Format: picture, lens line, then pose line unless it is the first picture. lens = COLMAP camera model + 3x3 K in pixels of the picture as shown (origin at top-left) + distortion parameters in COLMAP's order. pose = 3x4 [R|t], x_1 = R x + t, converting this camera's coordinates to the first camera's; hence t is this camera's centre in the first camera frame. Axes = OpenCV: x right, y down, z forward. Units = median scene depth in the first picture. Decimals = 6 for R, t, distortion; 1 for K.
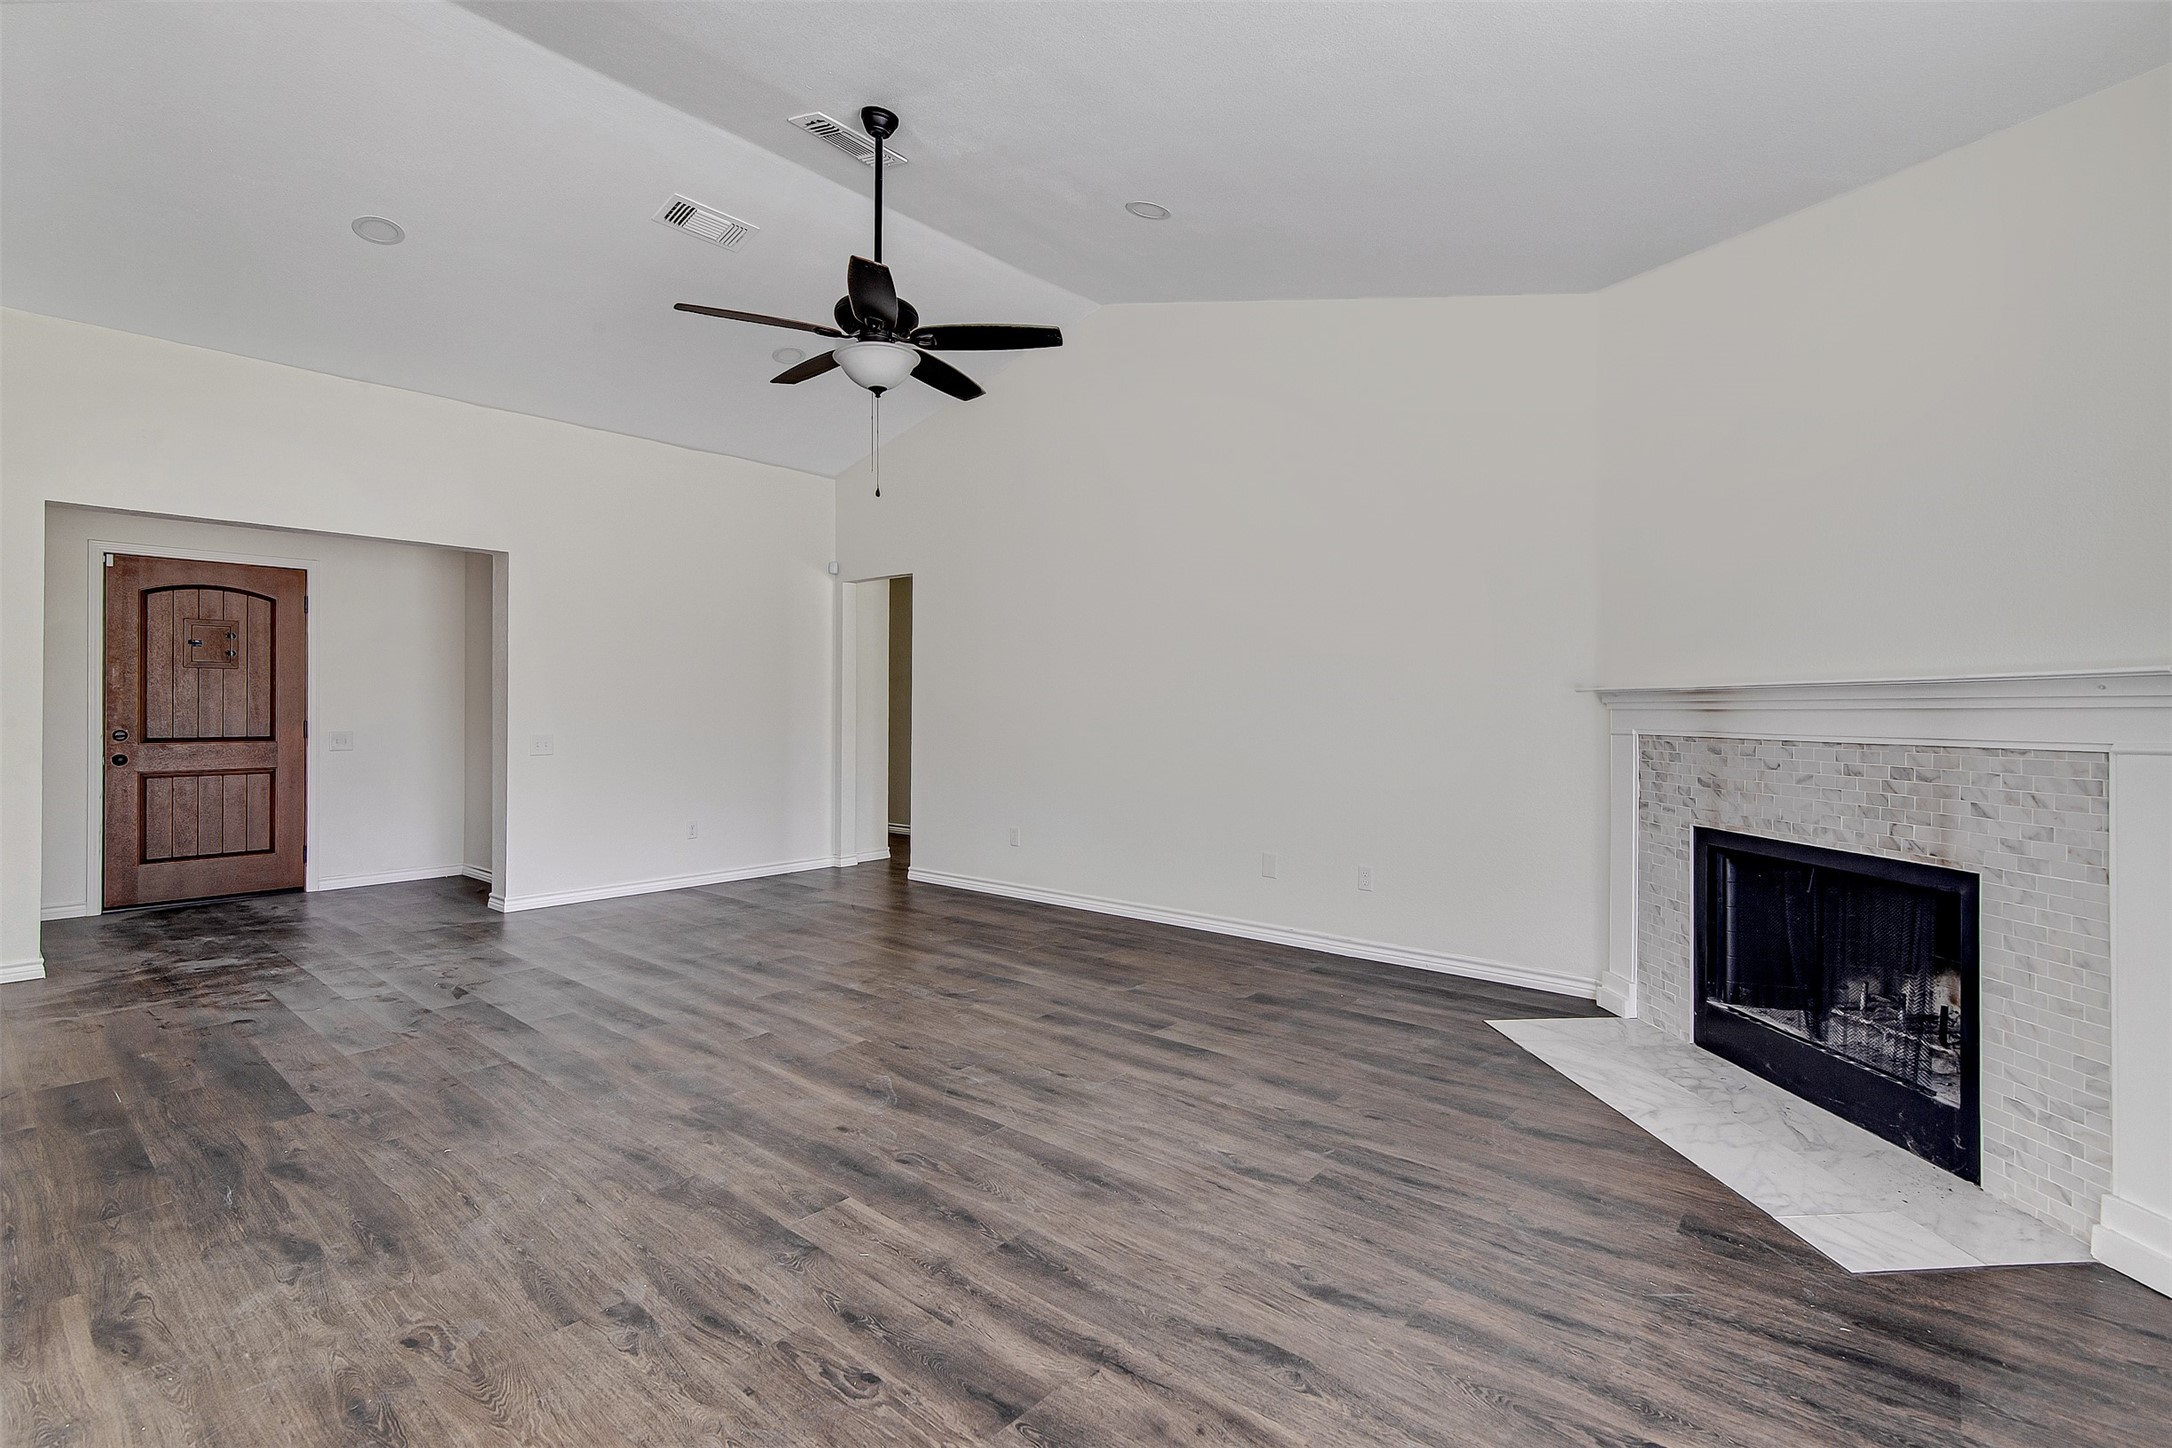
lens RADIAL K [[991.3, 0, 1082.1], [0, 991.3, 706.6], [0, 0, 1]] dist [0.002300, 0.000583]
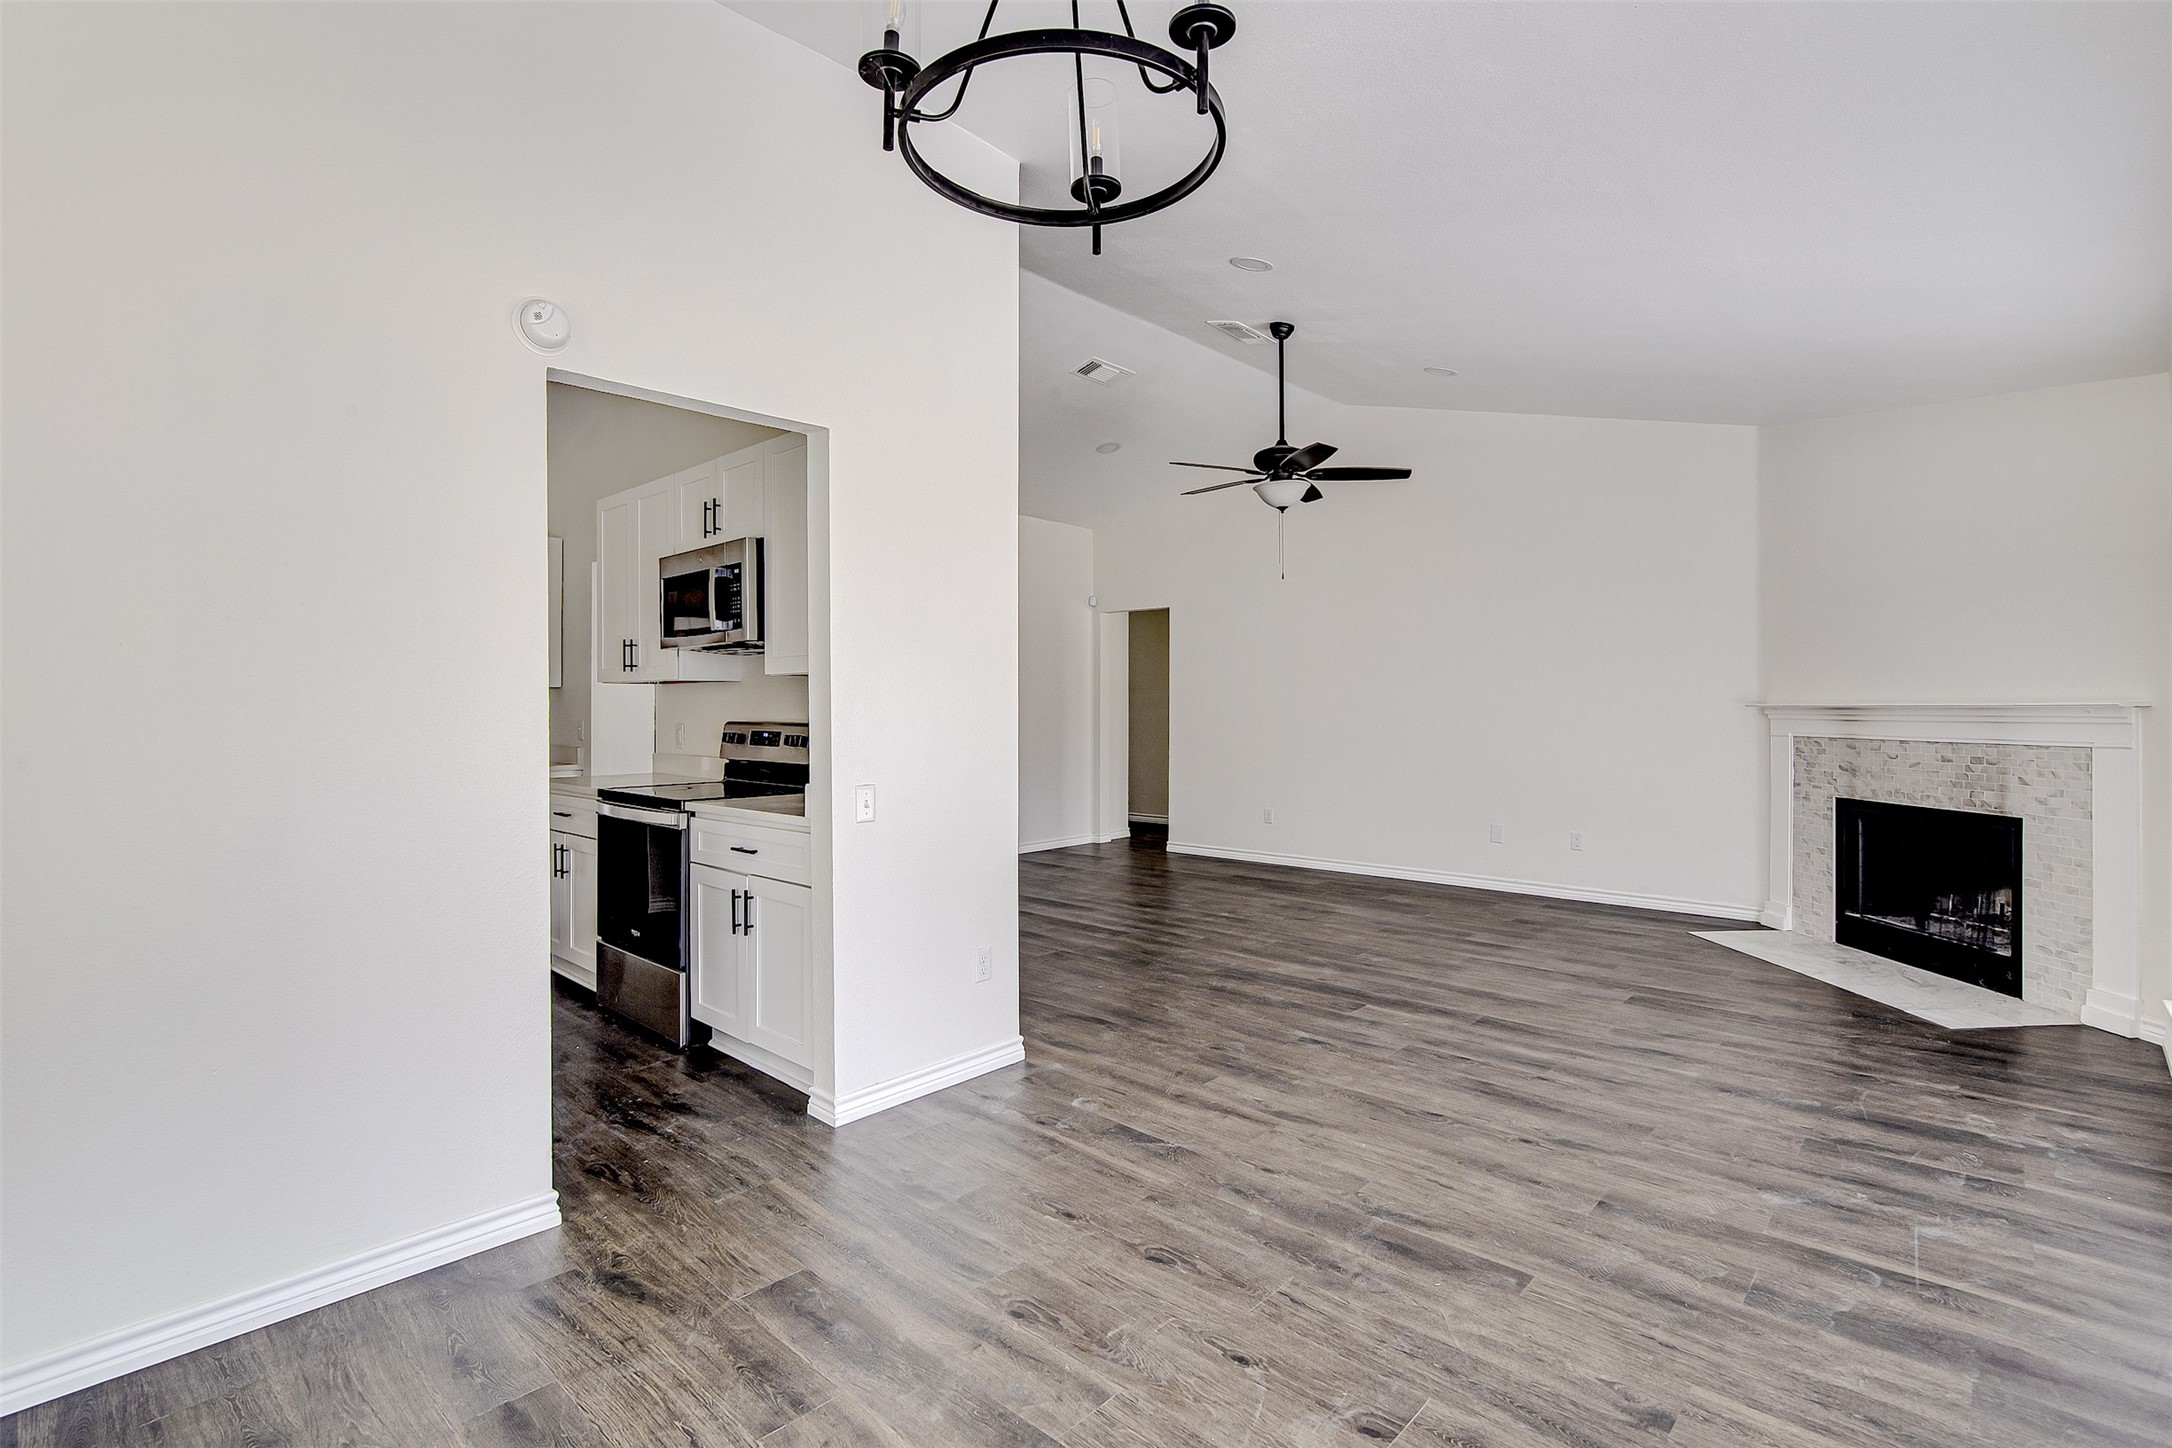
lens RADIAL K [[1002.4, 0, 1086.5], [0, 1002.4, 705.6], [0, 0, 1]] dist [-0.016174, -0.000380]
pose [[0.999395, -0.004025, -0.034547, -0.535120], [0.004083, 0.999990, 0.001603, -0.029162], [0.034540, -0.001743, 0.999402, -0.622070]]
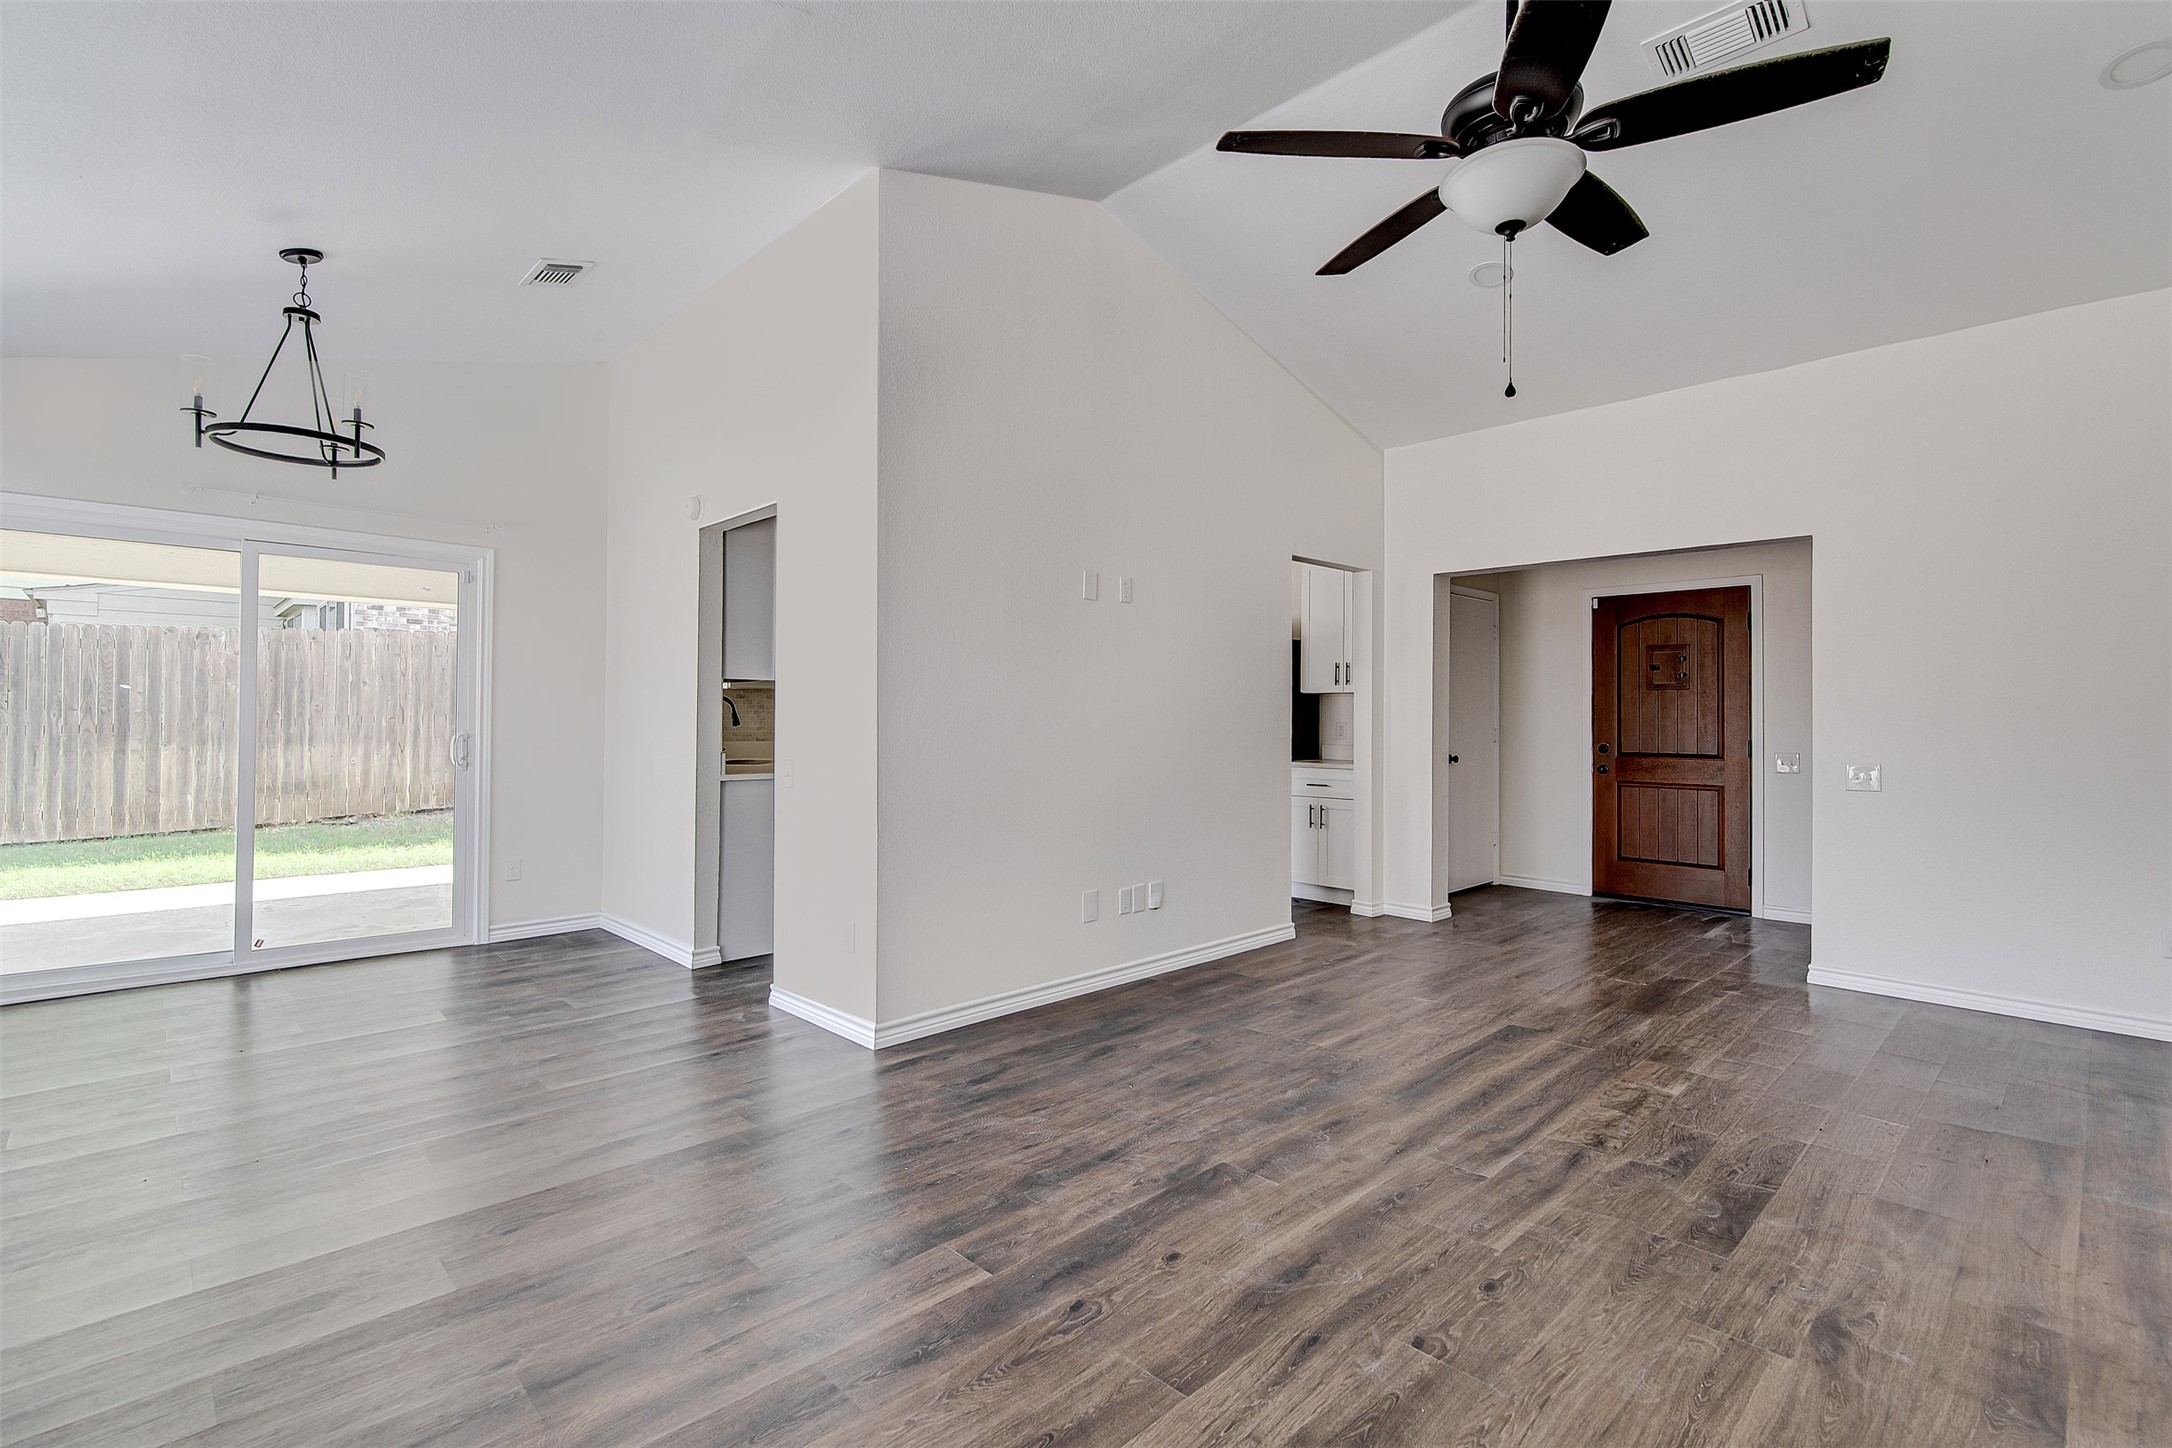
lens RADIAL K [[991.3, 0, 1082.1], [0, 991.3, 706.6], [0, 0, 1]] dist [0.002300, 0.000583]
pose [[-0.086285, -0.013967, -0.996173, 0.528407], [-0.005359, 0.999894, -0.013555, -0.004042], [0.996256, 0.004169, -0.086351, 0.931375]]
